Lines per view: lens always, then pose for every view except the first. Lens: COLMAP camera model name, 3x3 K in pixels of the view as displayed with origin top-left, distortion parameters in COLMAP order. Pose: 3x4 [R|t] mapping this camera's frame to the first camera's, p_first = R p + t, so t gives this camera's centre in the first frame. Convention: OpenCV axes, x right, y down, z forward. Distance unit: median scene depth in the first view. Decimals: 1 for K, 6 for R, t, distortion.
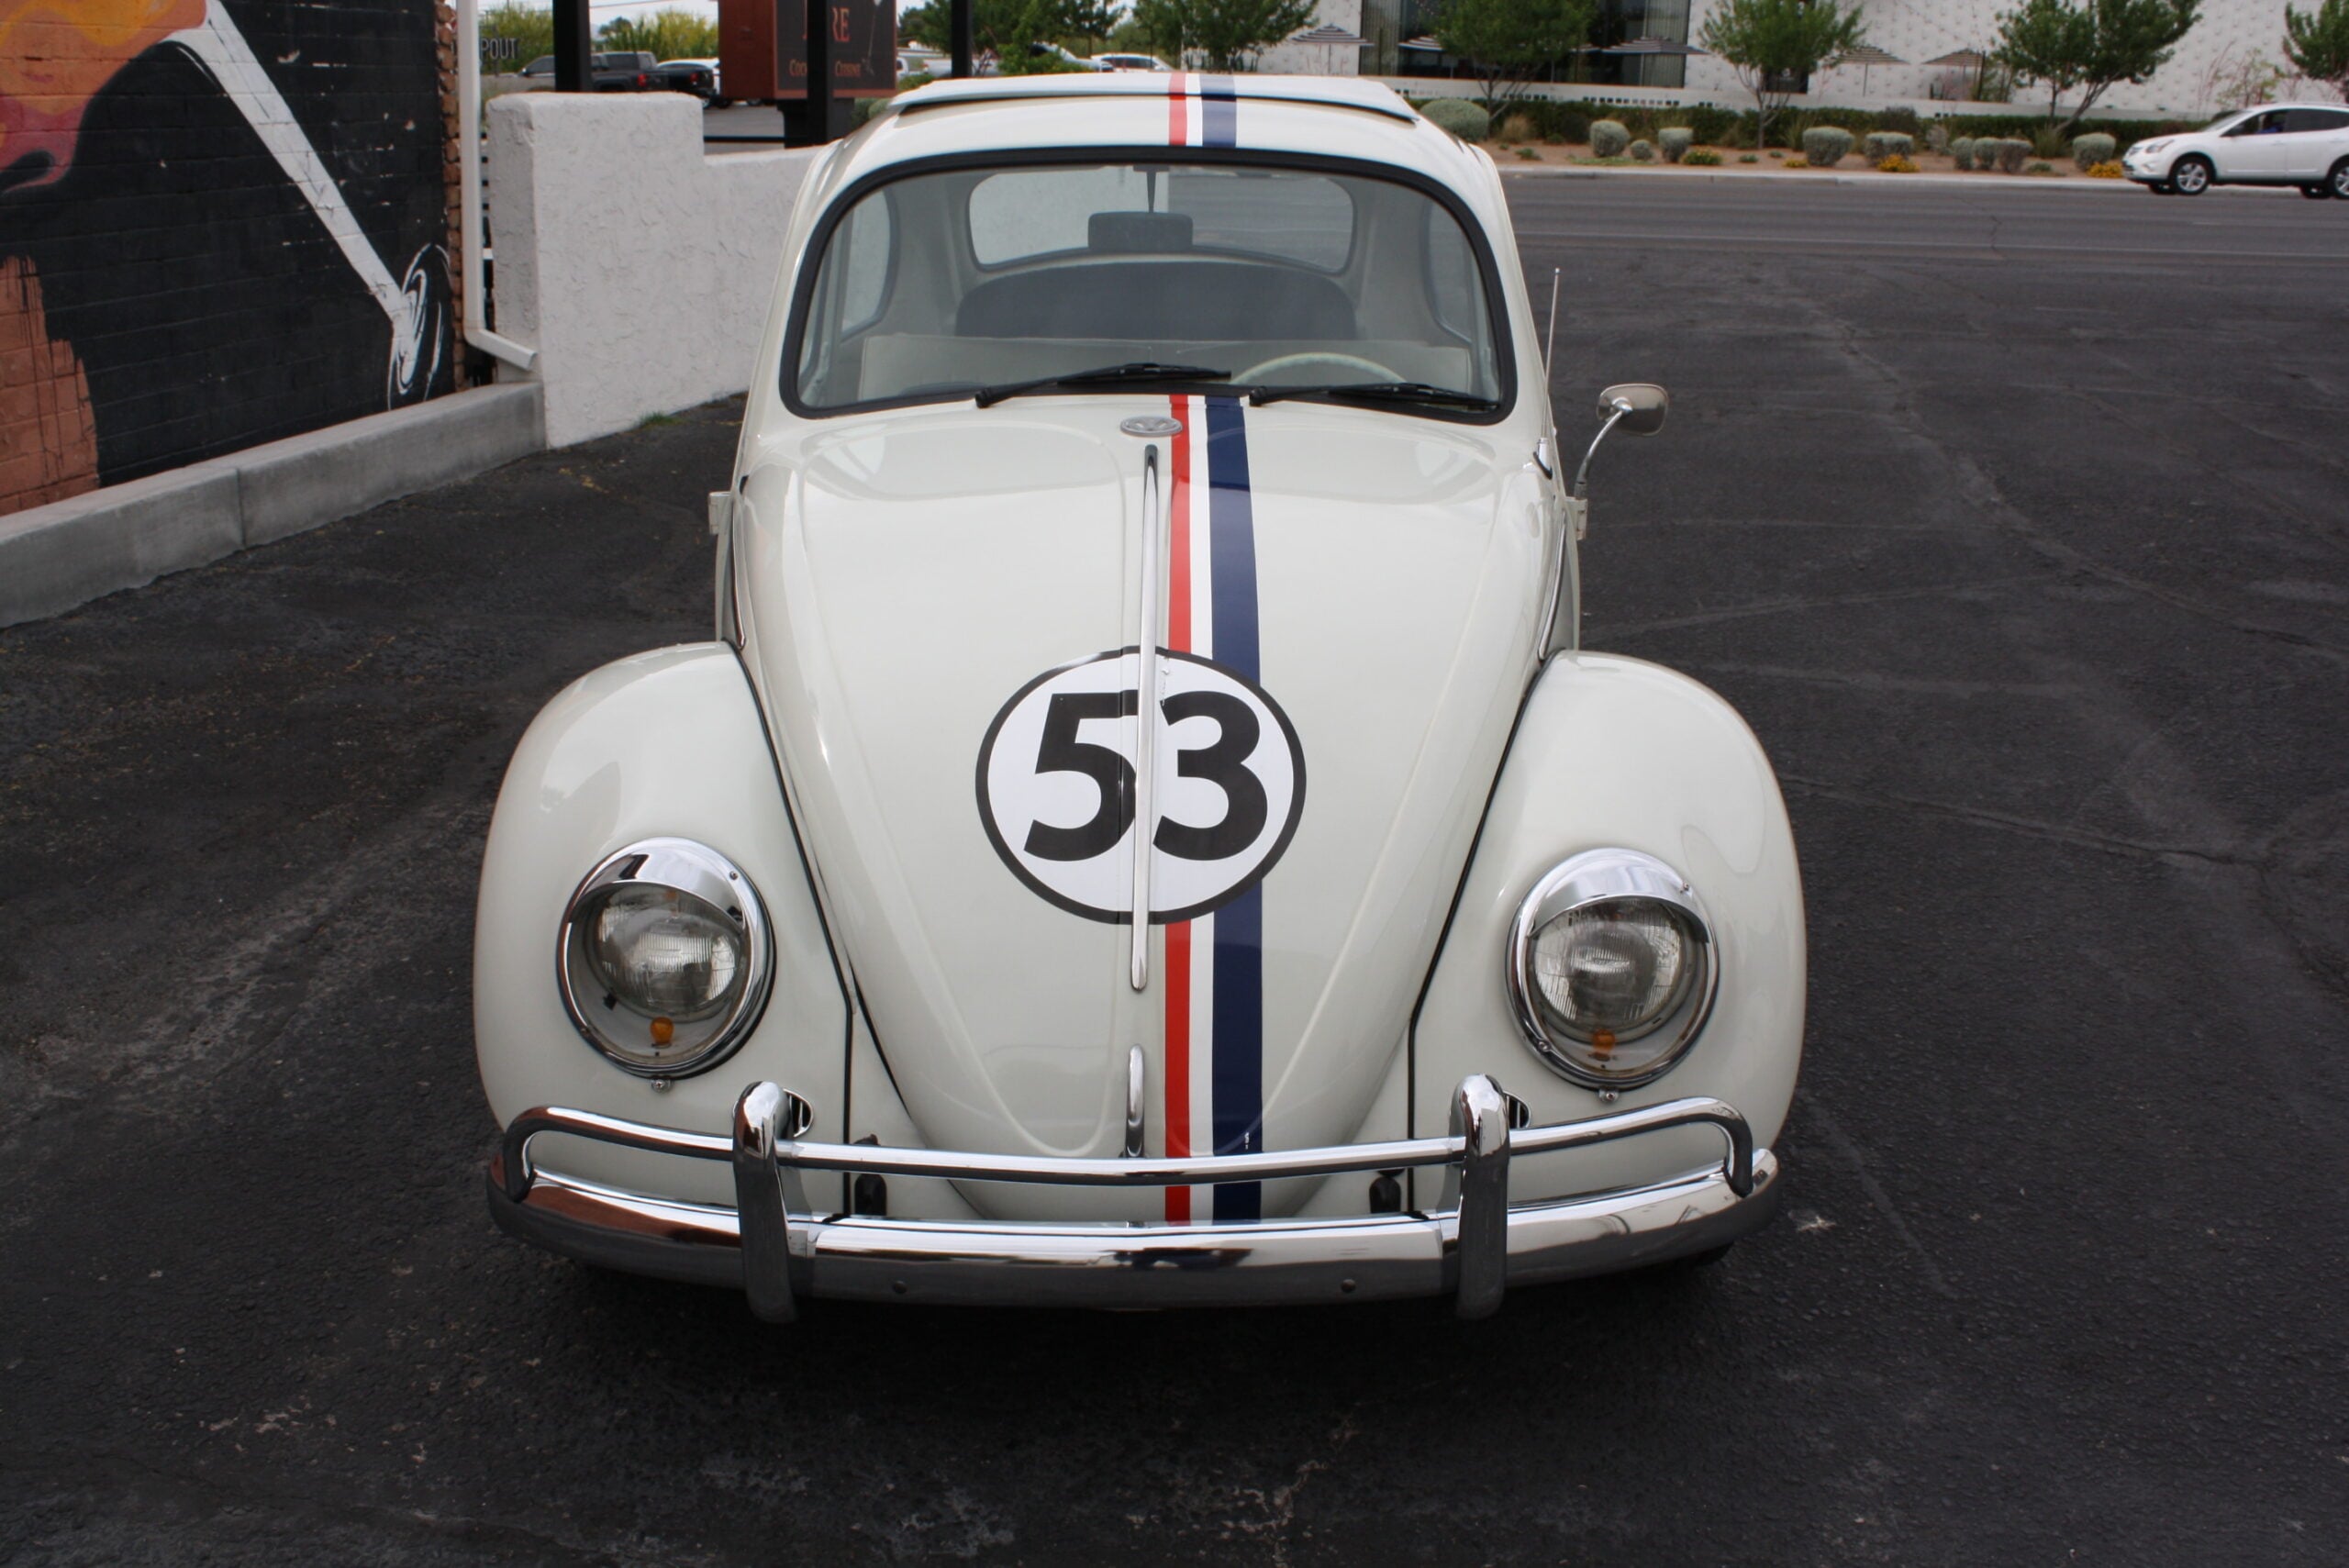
lens RADIAL K [[2261.3, 0, 1174.5], [0, 2261.3, 784.0], [0, 0, 1]] dist [-0.173456, 0.210937]
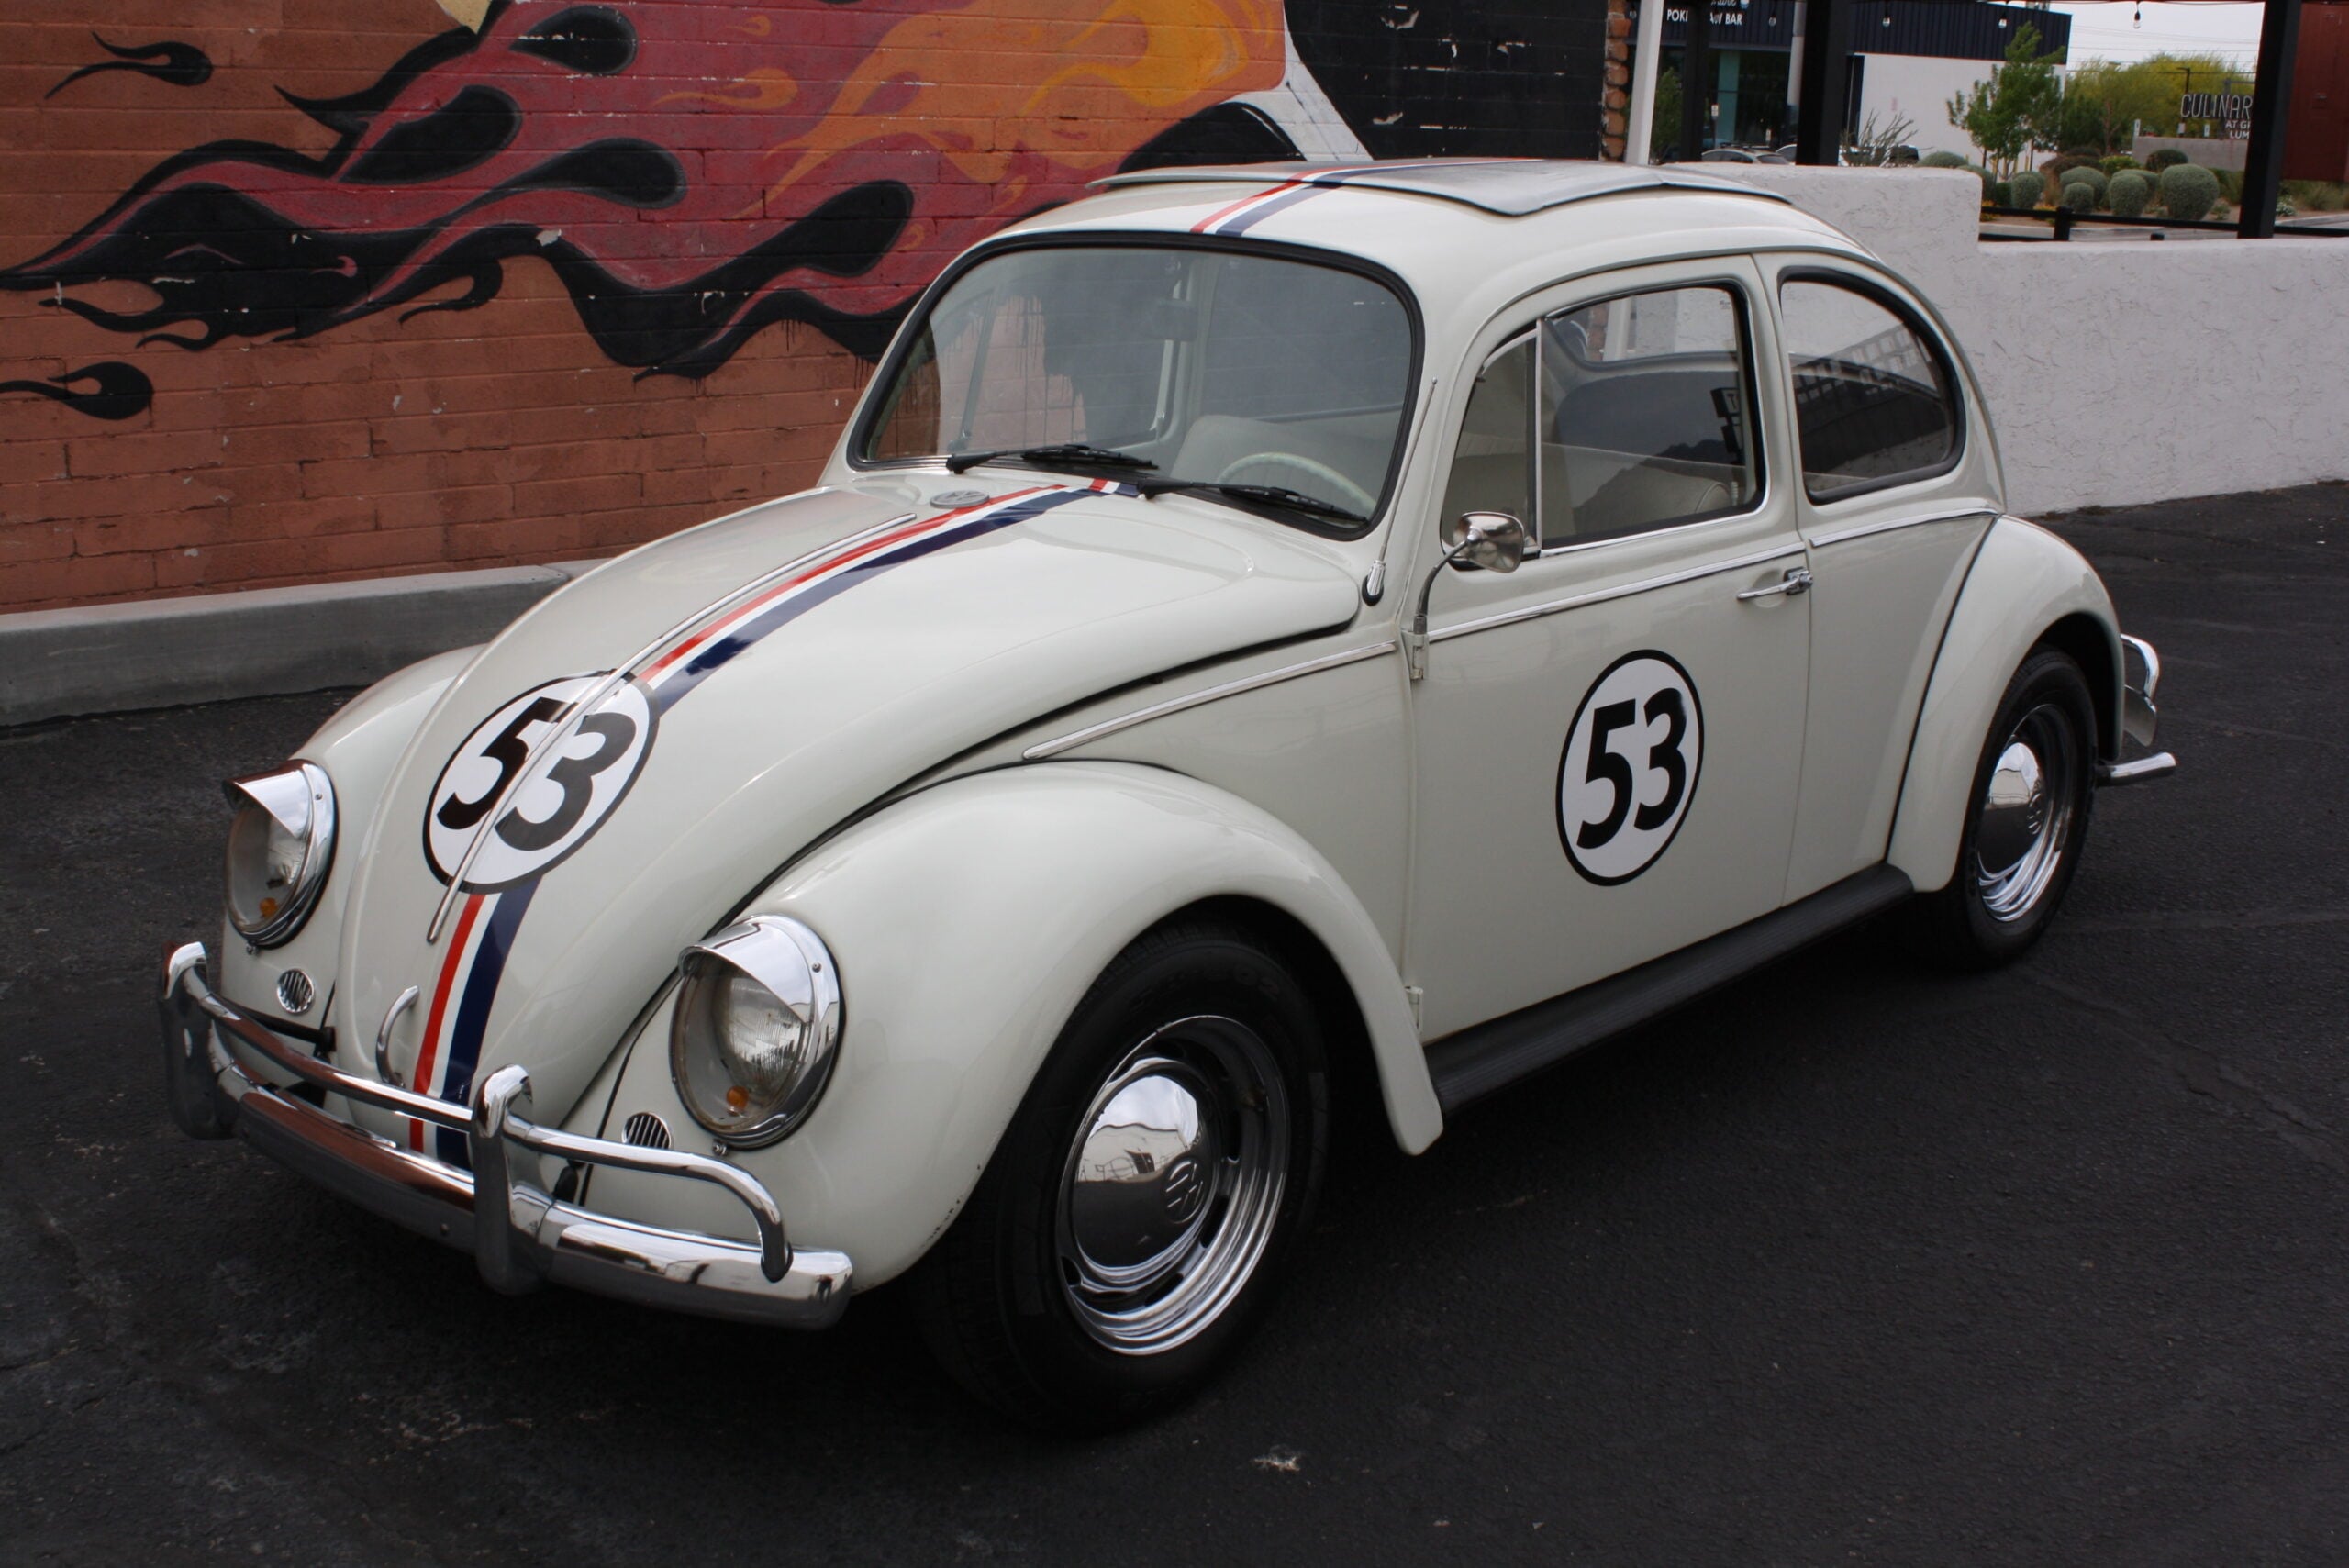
lens RADIAL K [[2654.9, 0, 1197.5], [0, 2654.9, 808.8], [0, 0, 1]] dist [-0.108749, 0.139745]
pose [[0.749868, 0.168707, -0.639715, 0.330134], [-0.207121, 0.978197, 0.015187, -0.022841], [0.628330, 0.121111, 0.768462, 0.056326]]
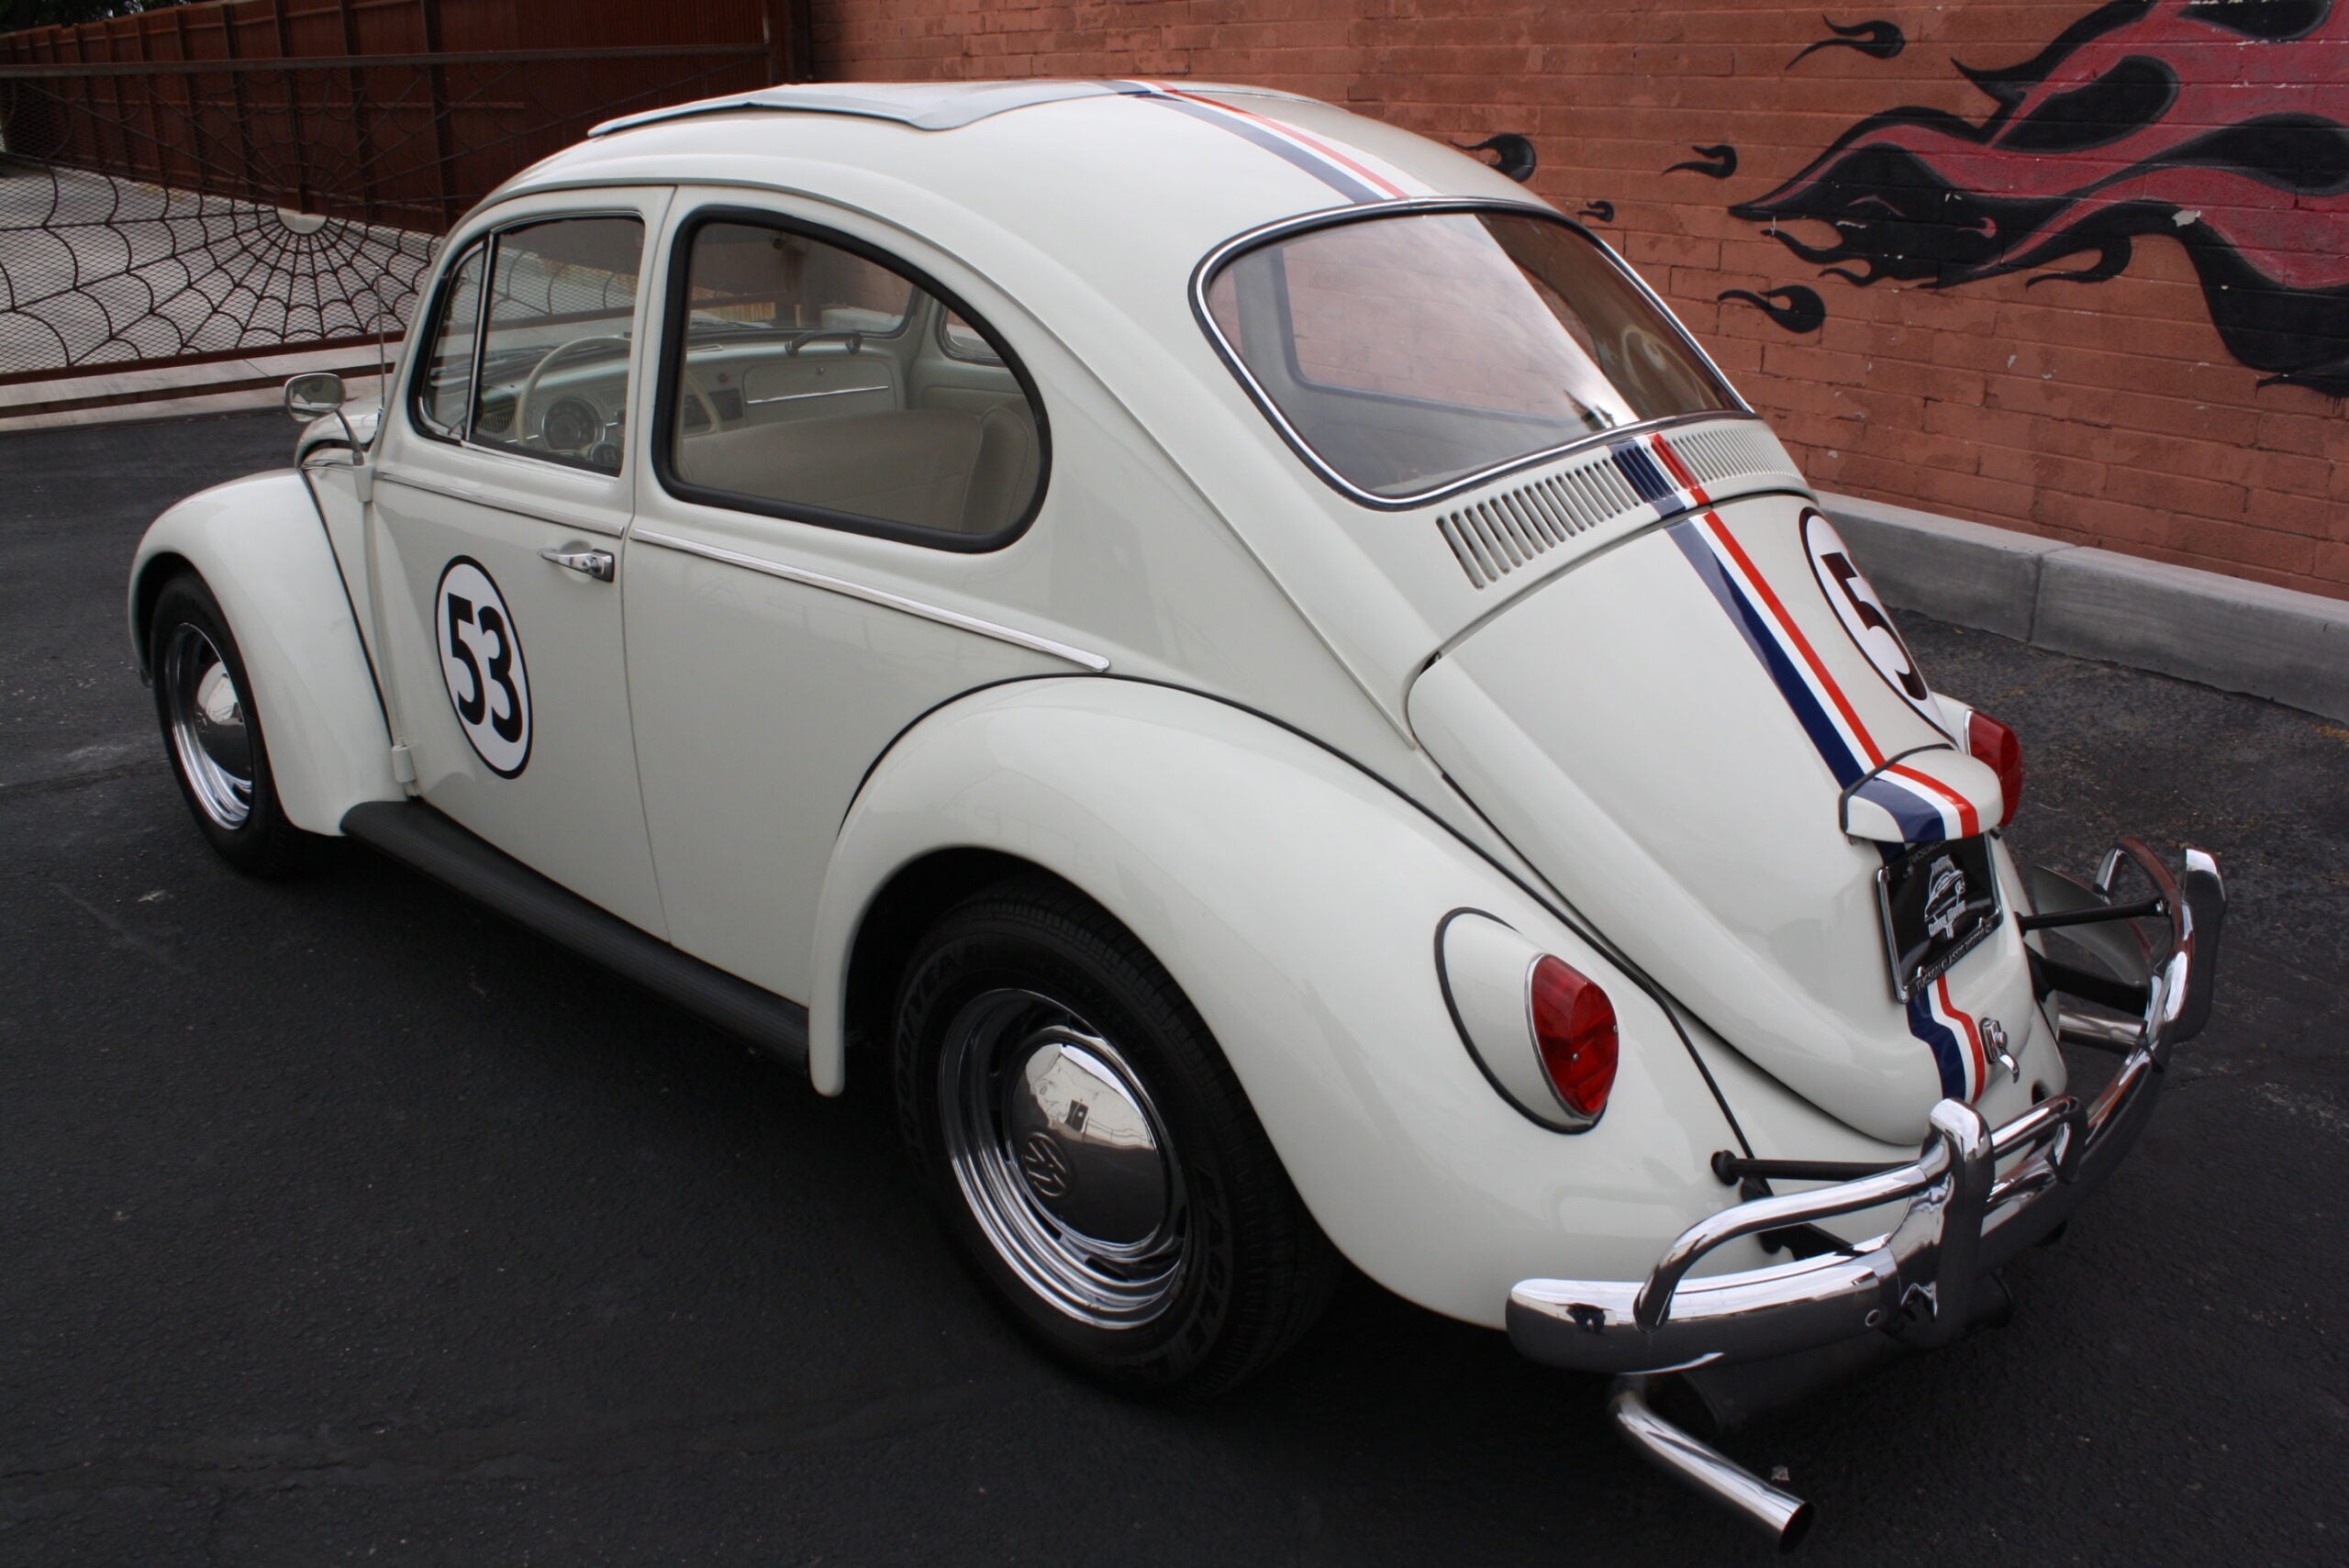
lens RADIAL K [[1978.7, 0, 1174.8], [0, 1978.7, 796.6], [0, 0, 1]] dist [-0.166947, 0.143415]
pose [[-0.681497, 0.237854, -0.692089, 0.253125], [-0.228623, 0.829179, 0.510092, -0.238745], [0.695193, 0.505854, -0.510704, 0.769118]]
